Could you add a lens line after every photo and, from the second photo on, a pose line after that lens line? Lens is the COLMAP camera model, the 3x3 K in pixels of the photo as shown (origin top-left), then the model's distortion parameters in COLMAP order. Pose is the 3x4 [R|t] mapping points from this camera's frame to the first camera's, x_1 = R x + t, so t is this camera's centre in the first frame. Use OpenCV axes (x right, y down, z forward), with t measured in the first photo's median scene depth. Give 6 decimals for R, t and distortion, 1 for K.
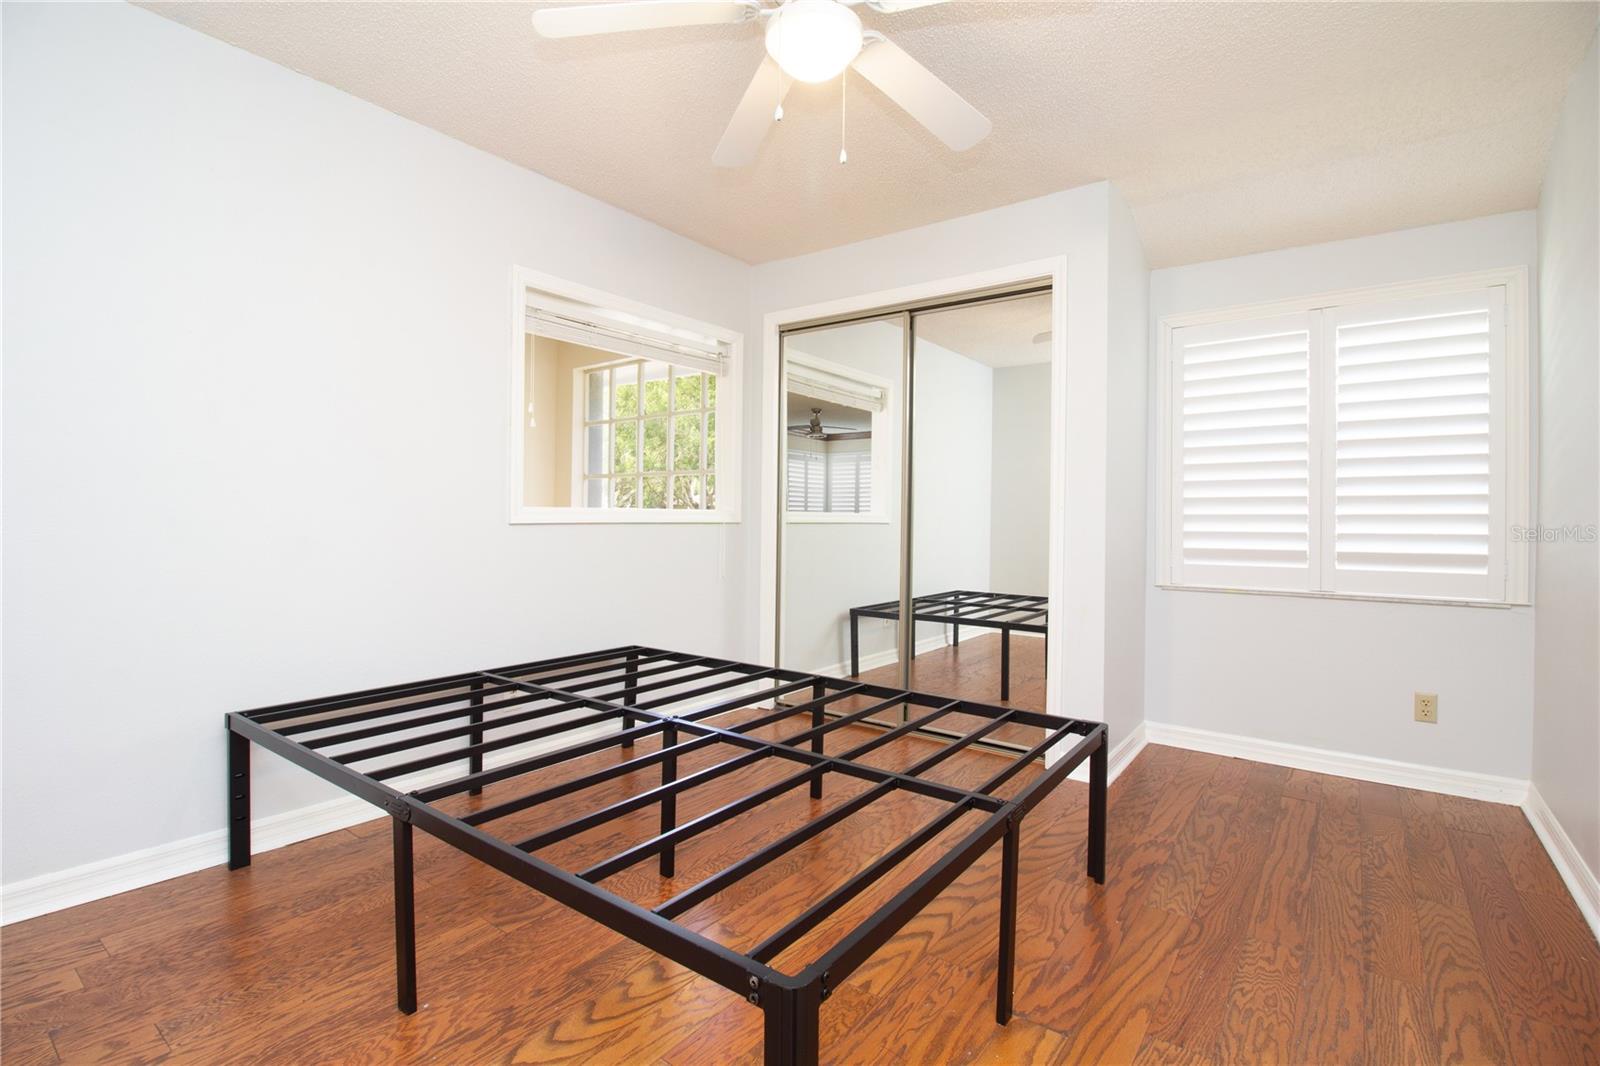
lens RADIAL K [[737.1, 0, 798.2], [0, 737.1, 523.1], [0, 0, 1]] dist [-0.004815, -0.008269]
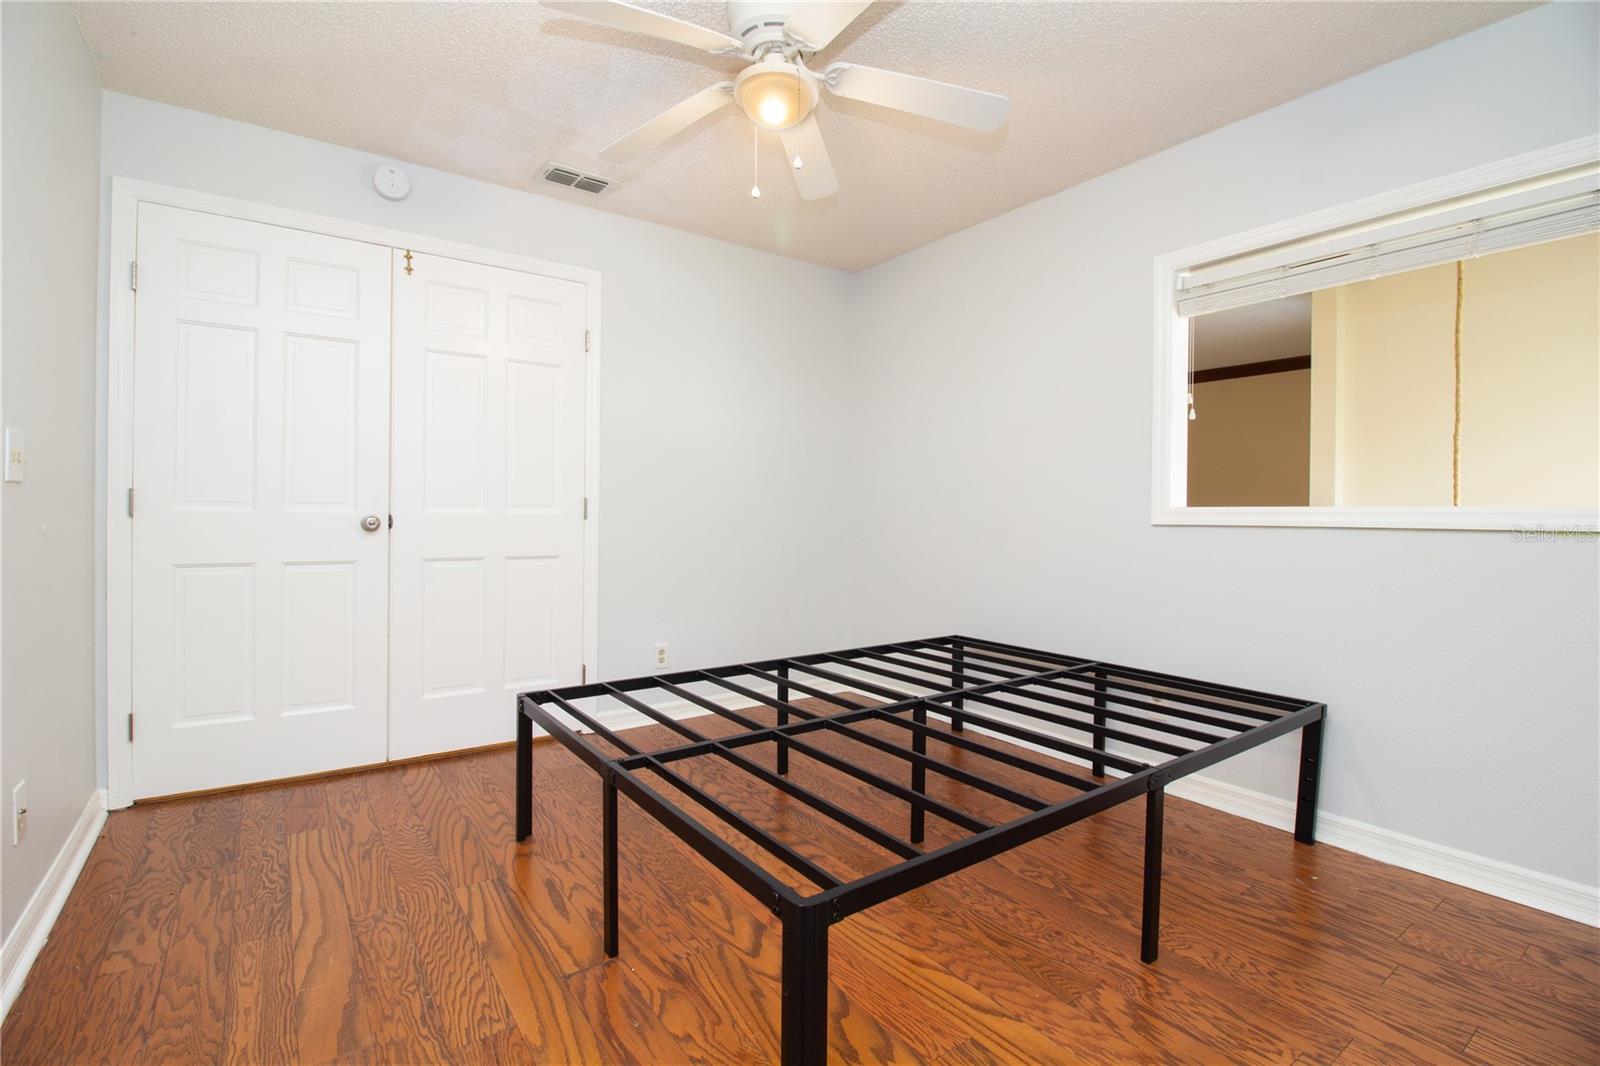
lens RADIAL K [[737.1, 0, 801.1], [0, 737.1, 538.4], [0, 0, 1]] dist [-0.004815, -0.008269]
pose [[-0.298255, 0.021604, -0.954242, 1.138037], [-0.014933, 0.999516, 0.027296, 0.006671], [0.954369, 0.022391, -0.297788, 1.451340]]
